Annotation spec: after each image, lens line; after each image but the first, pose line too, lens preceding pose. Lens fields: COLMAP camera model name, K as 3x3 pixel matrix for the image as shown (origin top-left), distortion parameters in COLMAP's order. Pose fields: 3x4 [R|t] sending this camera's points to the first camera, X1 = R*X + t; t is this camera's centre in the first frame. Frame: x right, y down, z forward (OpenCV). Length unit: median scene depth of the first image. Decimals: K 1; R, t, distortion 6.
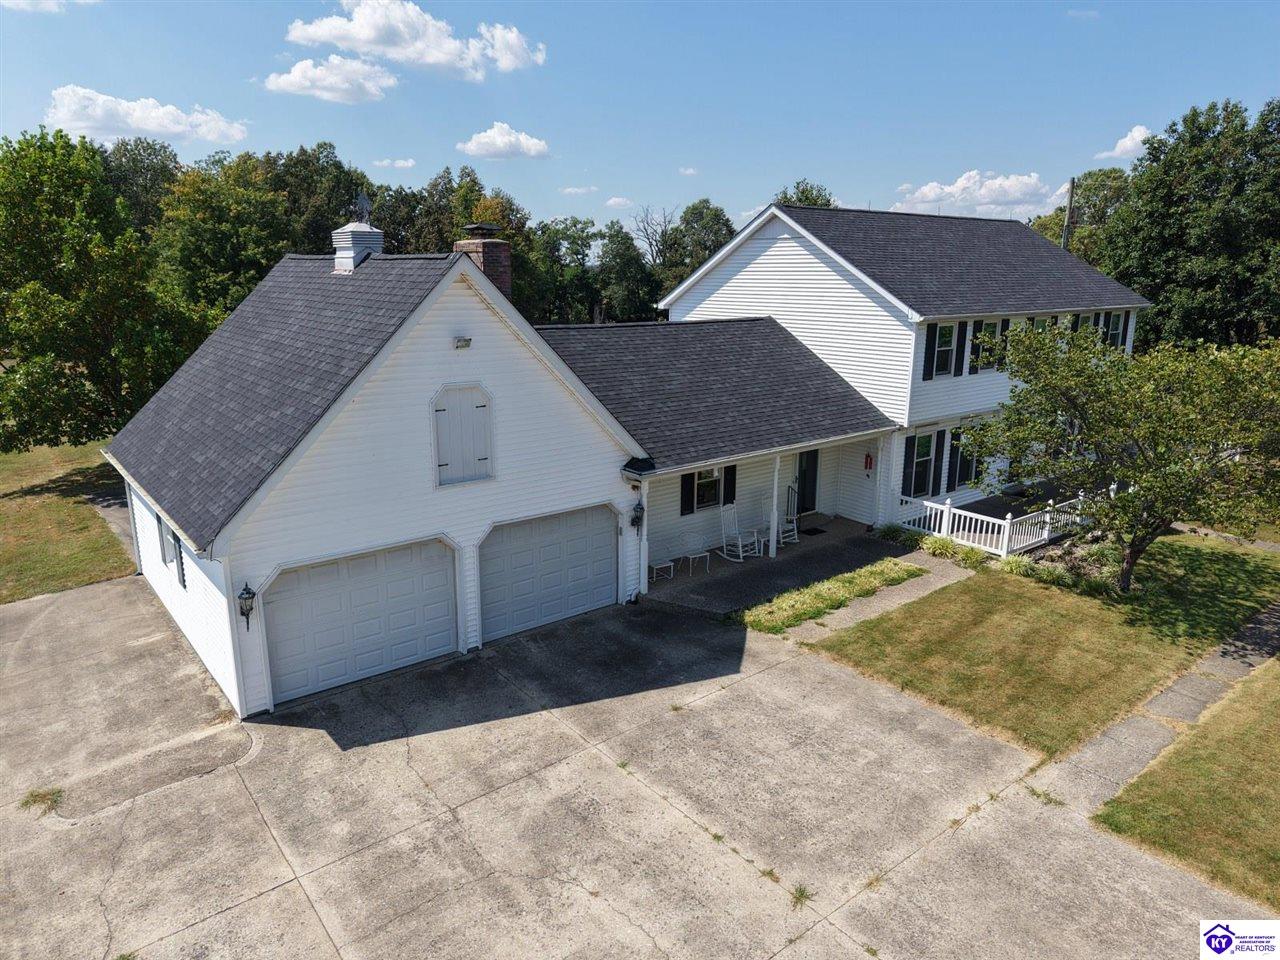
lens RADIAL K [[868.7, 0, 634.9], [0, 868.7, 470.5], [0, 0, 1]] dist [0.019133, -0.005813]
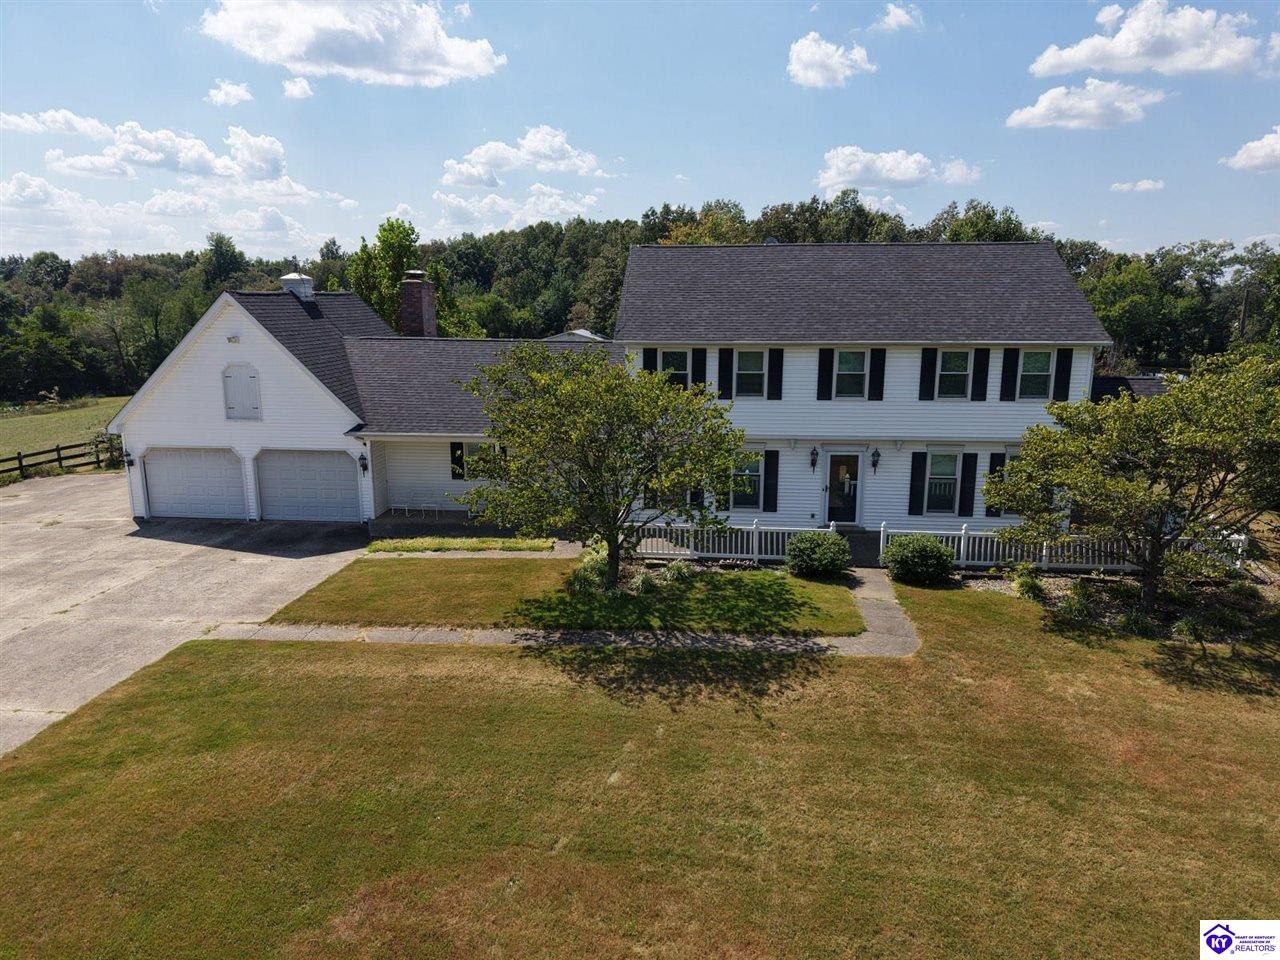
lens RADIAL K [[868.7, 0, 634.9], [0, 868.7, 470.5], [0, 0, 1]] dist [0.019133, -0.005813]
pose [[0.722467, 0.133433, -0.678408, 1.504960], [-0.157851, 0.987119, 0.026050, -0.052778], [0.673145, 0.088267, 0.734224, 0.242147]]
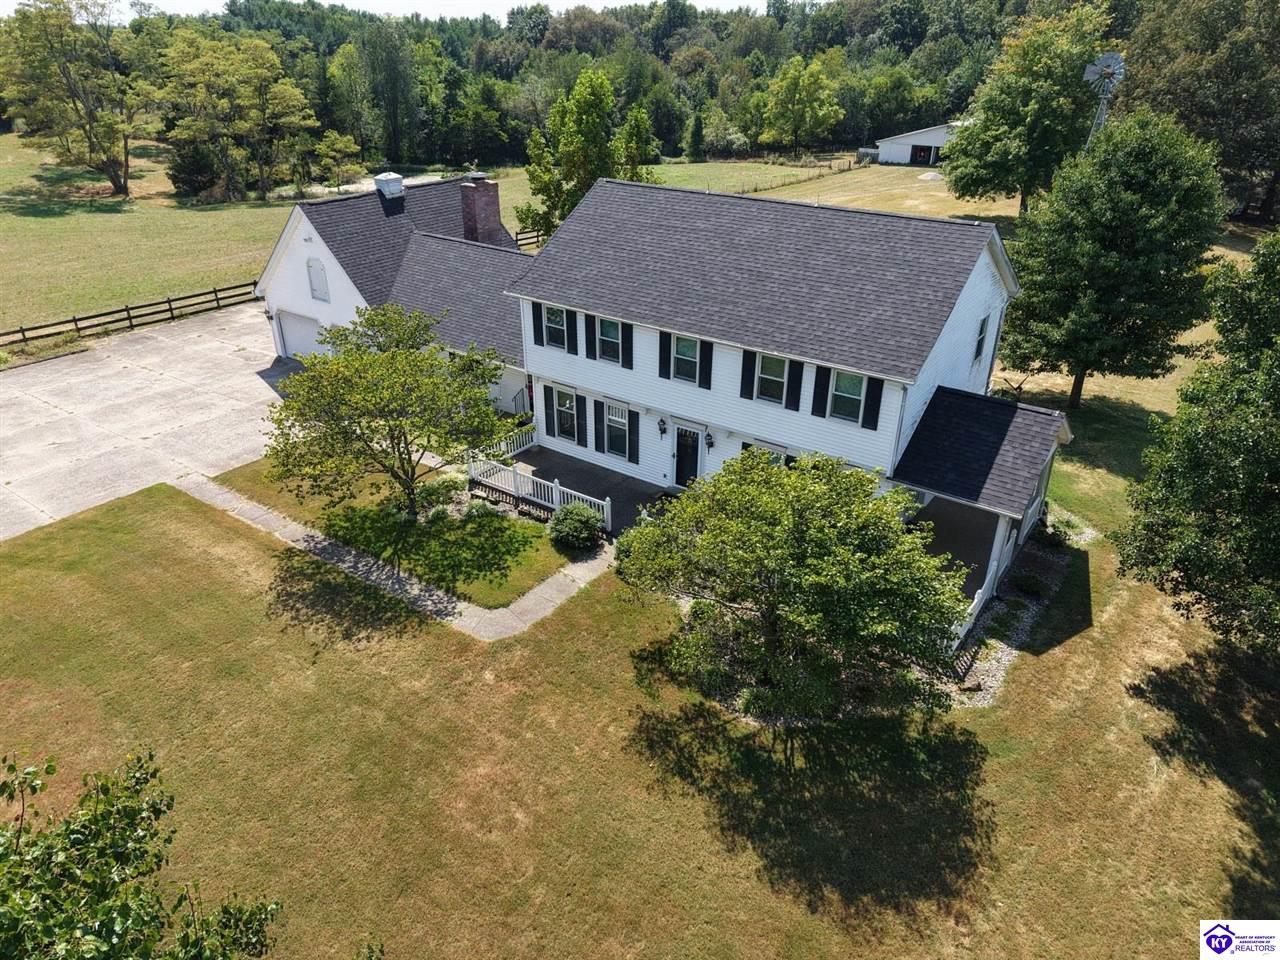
lens RADIAL K [[868.7, 0, 634.9], [0, 868.7, 470.5], [0, 0, 1]] dist [0.019133, -0.005813]
pose [[0.274153, 0.435621, -0.857365, 2.120889], [-0.228392, 0.895509, 0.381970, -0.628076], [0.934172, 0.091097, 0.344999, 0.976609]]
